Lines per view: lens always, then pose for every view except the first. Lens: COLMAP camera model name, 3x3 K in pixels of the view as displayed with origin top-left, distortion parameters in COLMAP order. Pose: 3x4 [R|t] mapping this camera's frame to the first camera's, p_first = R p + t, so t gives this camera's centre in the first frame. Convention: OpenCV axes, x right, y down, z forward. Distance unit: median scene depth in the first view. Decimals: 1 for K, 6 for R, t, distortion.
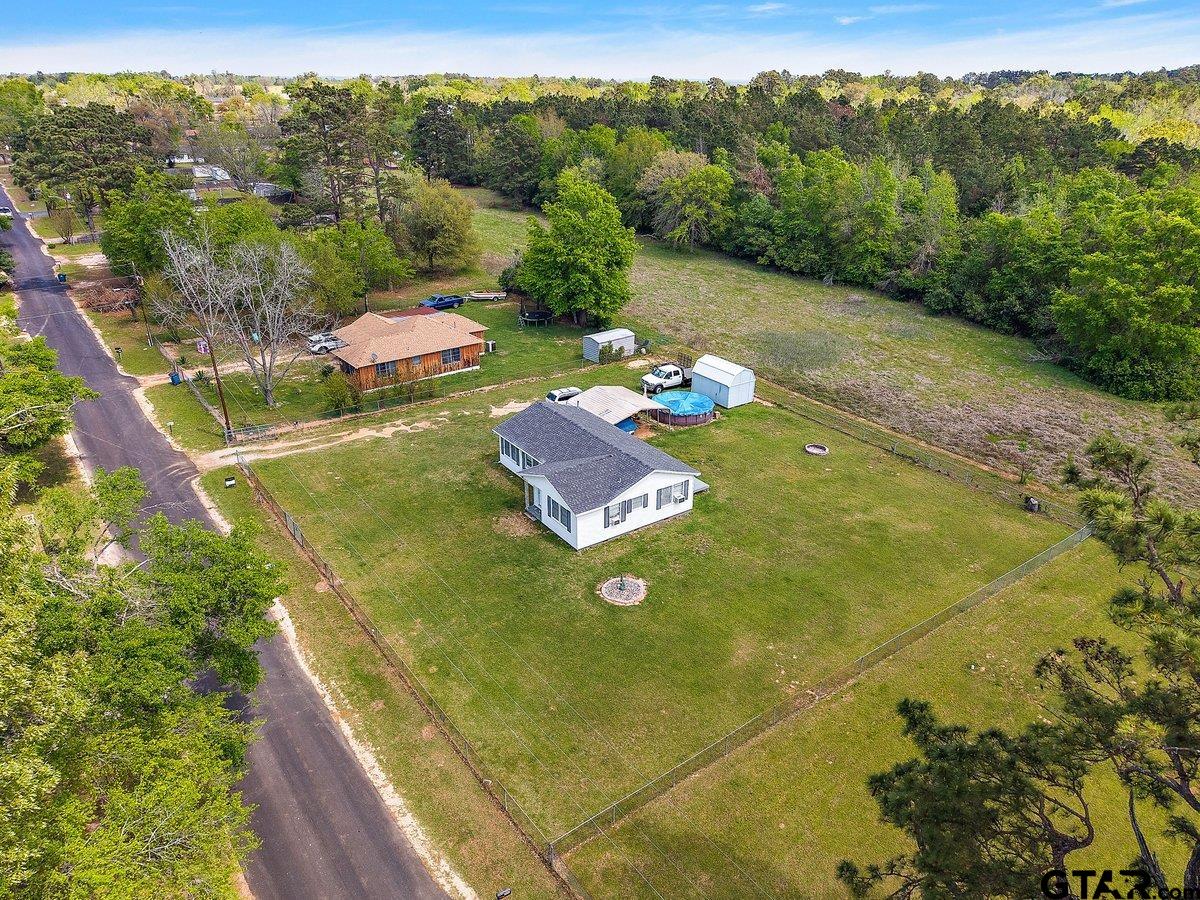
lens RADIAL K [[803.4, 0, 600.0], [0, 803.4, 450.0], [0, 0, 1]] dist [0.030944, -0.034444]
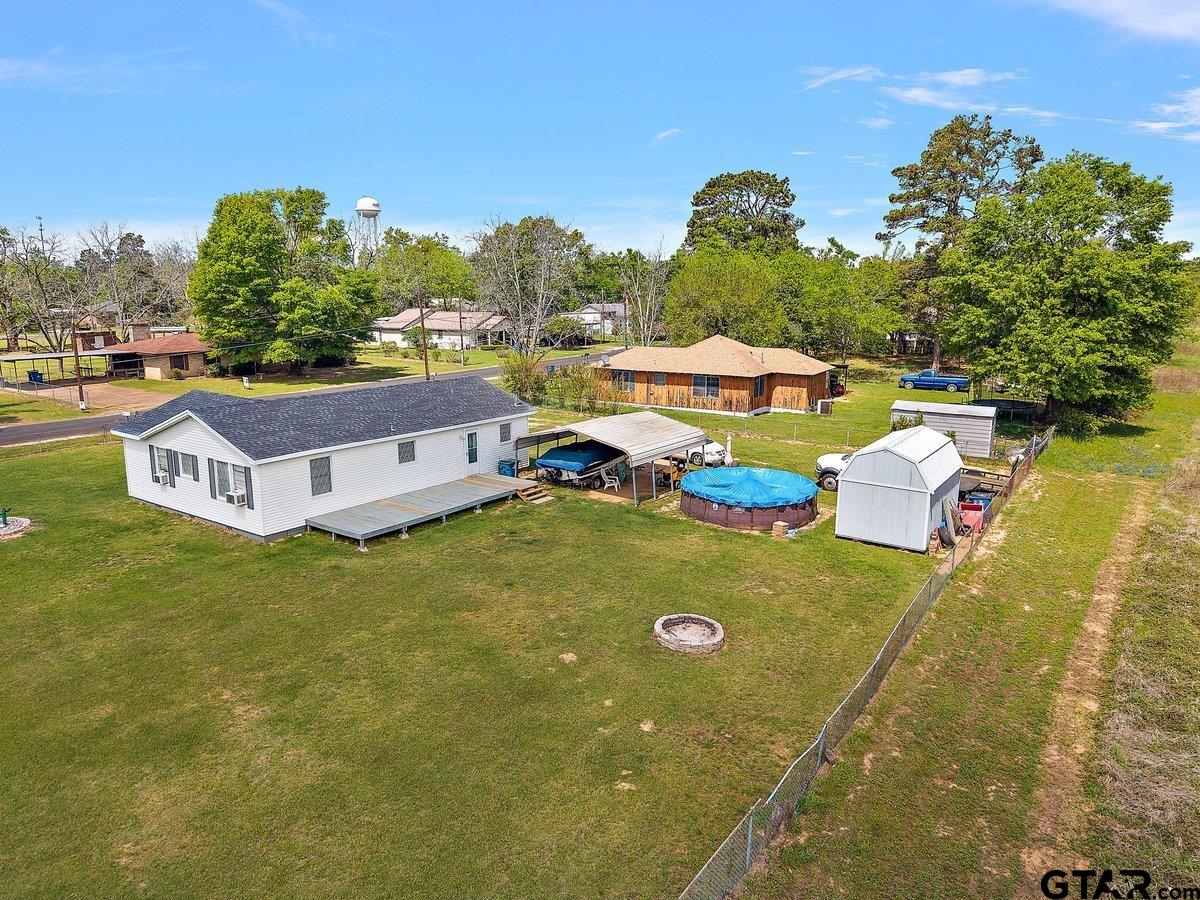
lens RADIAL K [[803.4, 0, 600.0], [0, 803.4, 450.0], [0, 0, 1]] dist [0.030944, -0.034444]
pose [[0.331928, 0.178083, -0.926342, 0.589303], [-0.393277, 0.918727, 0.035700, -0.071418], [0.857413, 0.352459, 0.374987, 0.884750]]
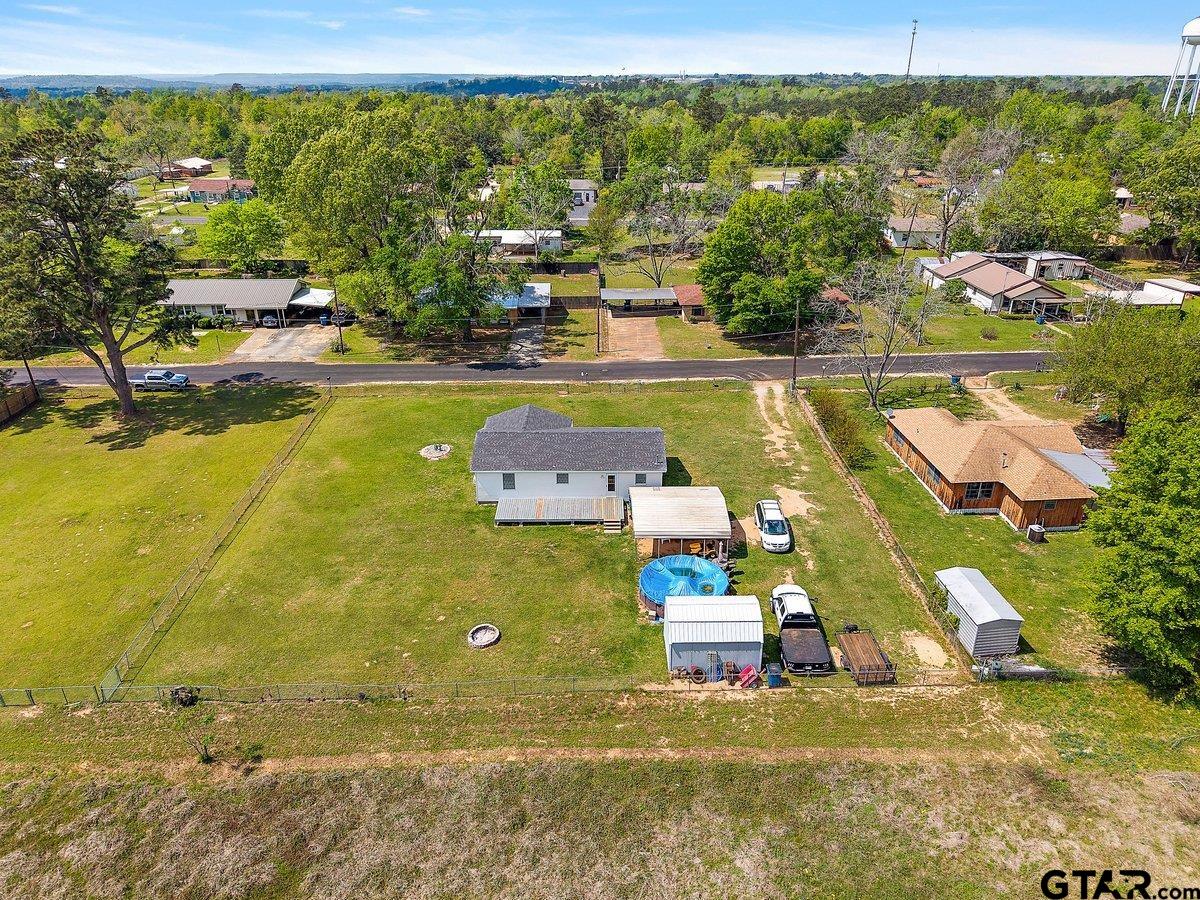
lens RADIAL K [[803.4, 0, 600.0], [0, 803.4, 450.0], [0, 0, 1]] dist [0.030944, -0.034444]
pose [[-0.573784, 0.339009, -0.745550, 0.741927], [-0.345959, 0.724783, 0.595820, -0.629751], [0.742350, 0.599802, -0.298586, 1.285386]]
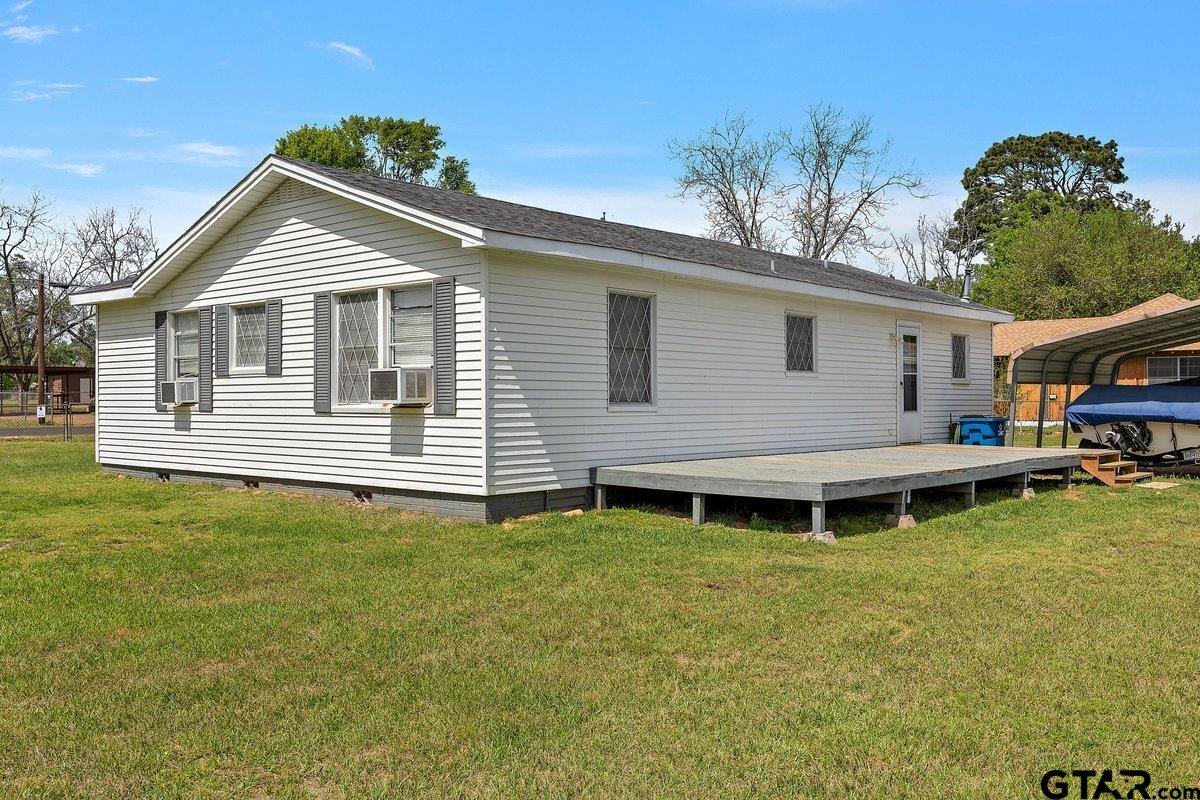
lens RADIAL K [[1072.8, 0, 600.0], [0, 1072.8, 400.0], [0, 0, 1]] dist [0.002708, 0.001164]
pose [[0.230470, -0.007382, -0.973051, 0.296466], [-0.402157, 0.909854, -0.102154, 0.061655], [0.886089, 0.414863, 0.206725, 0.881948]]
